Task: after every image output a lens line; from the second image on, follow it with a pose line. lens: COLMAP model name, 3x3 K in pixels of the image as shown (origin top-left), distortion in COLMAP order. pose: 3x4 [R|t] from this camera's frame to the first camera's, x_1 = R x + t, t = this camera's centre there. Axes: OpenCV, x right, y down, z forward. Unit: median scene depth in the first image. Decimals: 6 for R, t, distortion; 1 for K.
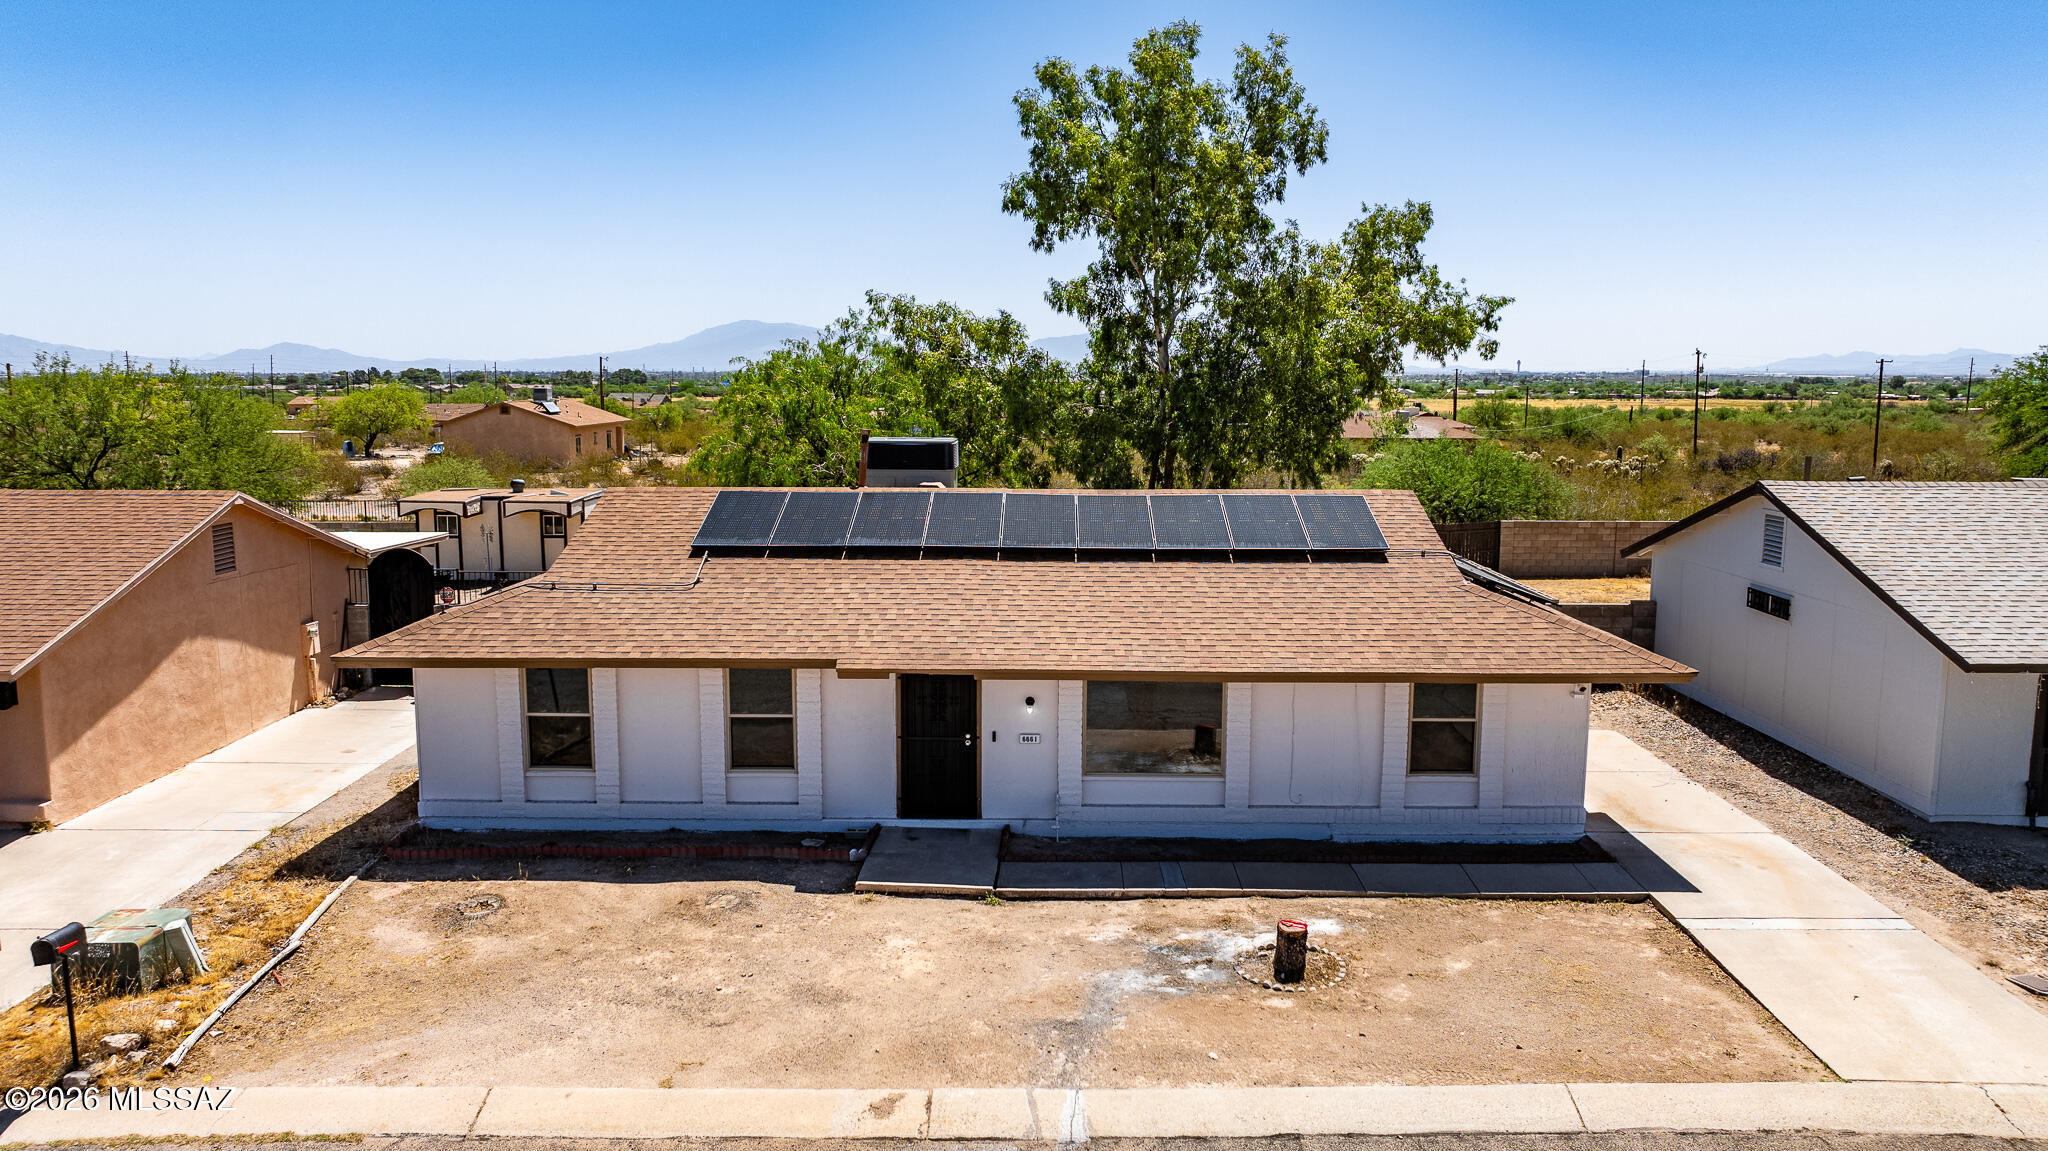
lens RADIAL K [[1441.9, 0, 1035.6], [0, 1441.9, 570.1], [0, 0, 1]] dist [-0.039770, 0.043081]
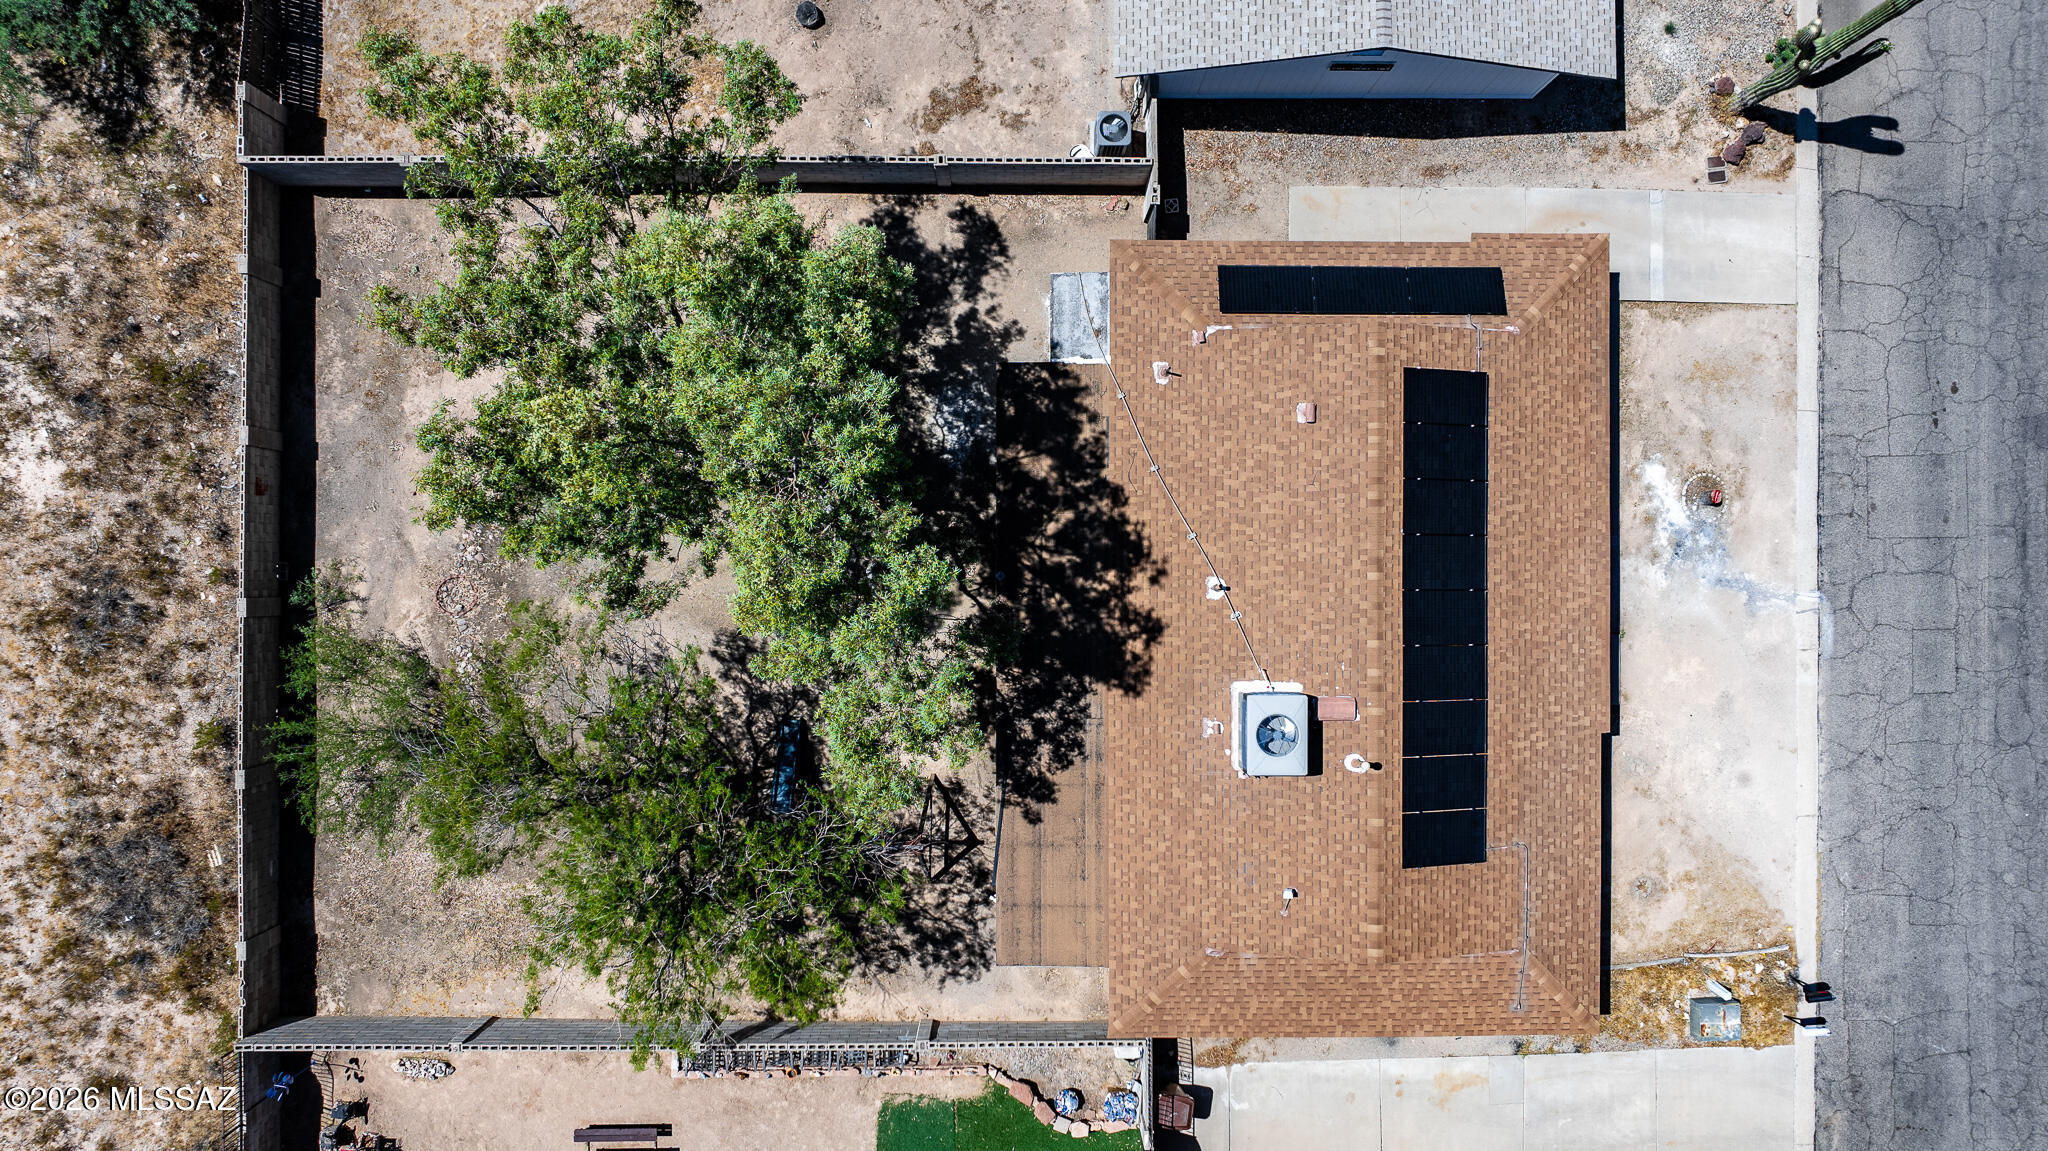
lens RADIAL K [[1431.1, 0, 1034.4], [0, 1431.1, 571.5], [0, 0, 1]] dist [-0.001924, -0.031778]
pose [[-0.007425, -0.999972, -0.000494, 0.064943], [0.119248, -0.001376, 0.992864, -1.865502], [-0.992837, 0.007313, 0.119254, 1.608252]]
